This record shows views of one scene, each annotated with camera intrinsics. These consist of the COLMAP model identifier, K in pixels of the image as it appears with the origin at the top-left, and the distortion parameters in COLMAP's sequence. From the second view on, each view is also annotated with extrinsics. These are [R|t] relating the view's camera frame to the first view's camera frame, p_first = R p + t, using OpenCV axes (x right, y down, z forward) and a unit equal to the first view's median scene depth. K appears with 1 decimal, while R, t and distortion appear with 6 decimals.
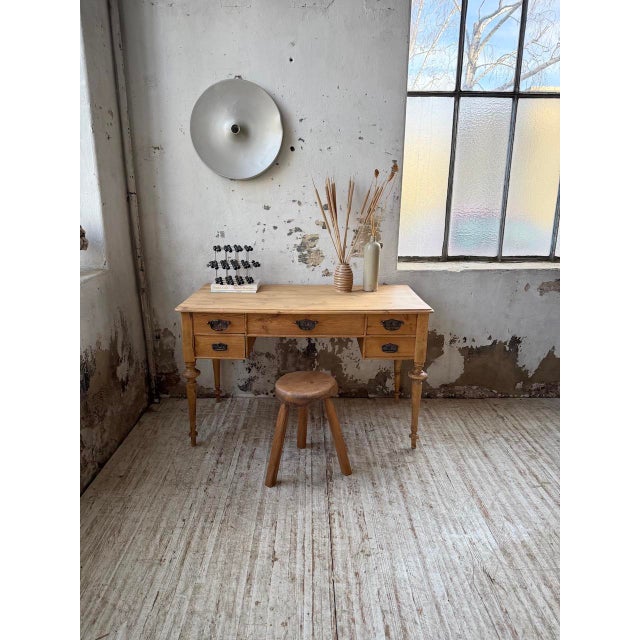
lens RADIAL K [[456.5, 0, 320.5], [0, 456.5, 322.7], [0, 0, 1]] dist [0.041755, -0.063258]
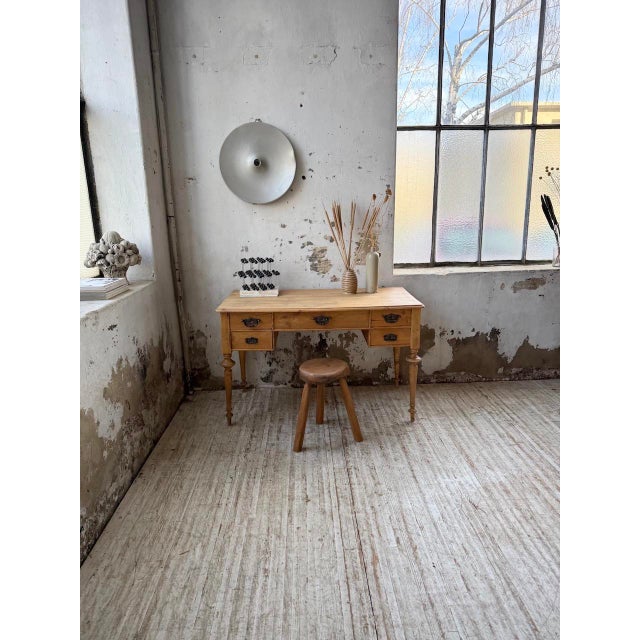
lens RADIAL K [[456.5, 0, 326.3], [0, 456.5, 316.2], [0, 0, 1]] dist [0.041755, -0.063258]
pose [[0.999288, -0.029417, 0.023623, -0.043313], [0.030273, 0.998866, -0.036753, 0.034915], [-0.022515, 0.037442, 0.999045, -0.205199]]
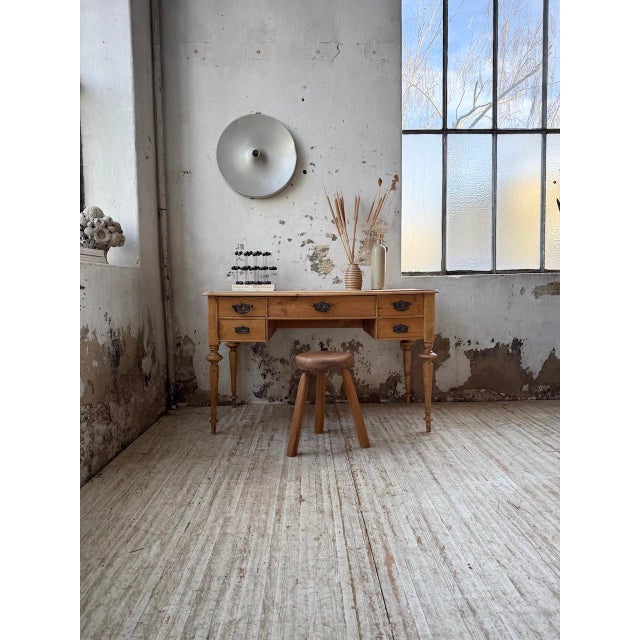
lens RADIAL K [[456.5, 0, 322.3], [0, 456.5, 319.0], [0, 0, 1]] dist [0.041755, -0.063258]
pose [[0.999728, -0.021040, 0.010067, -0.038644], [0.022639, 0.979149, -0.201877, 0.225832], [-0.005610, 0.202050, 0.979359, -0.050595]]
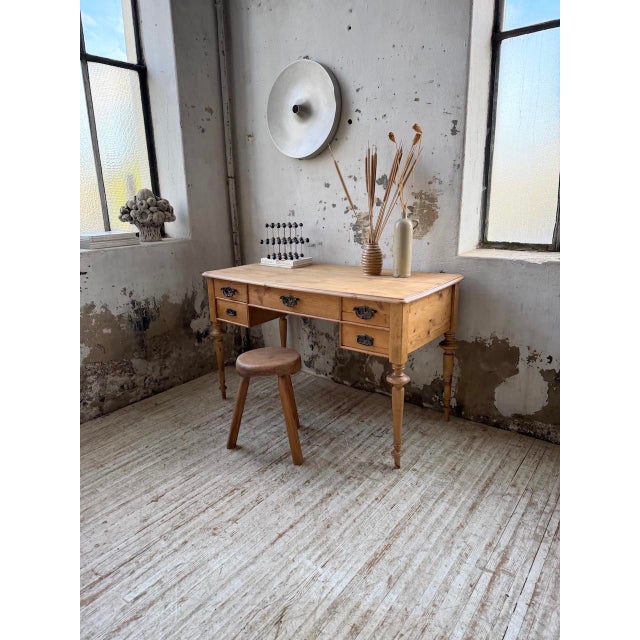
lens RADIAL K [[456.5, 0, 316.4], [0, 456.5, 315.7], [0, 0, 1]] dist [0.041755, -0.063258]
pose [[0.777703, 0.135195, -0.613922, 0.553220], [-0.140413, 0.989285, 0.039984, -0.009917], [0.612750, 0.055107, 0.788353, 0.241812]]
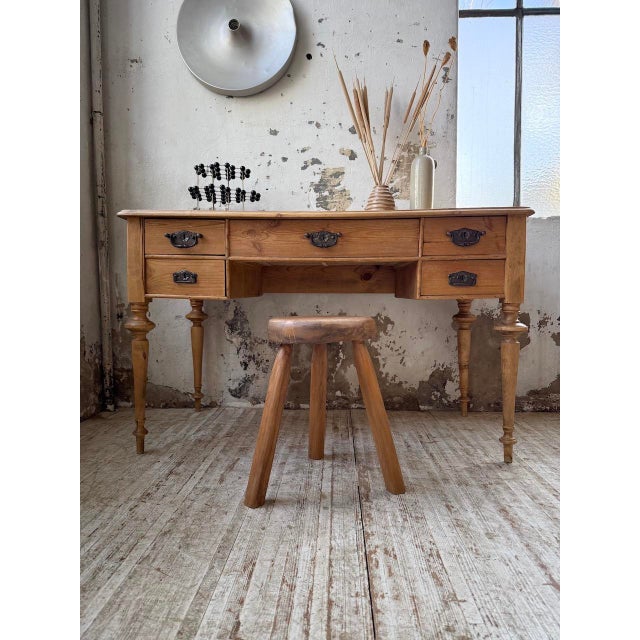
lens RADIAL K [[459.1, 0, 321.6], [0, 459.1, 323.0], [0, 0, 1]] dist [0.003621, -0.024275]
pose [[0.998227, -0.005345, -0.059289, 0.002208], [-0.007206, 0.977790, -0.209463, 0.221509], [0.059092, 0.209518, 0.976018, 0.375414]]
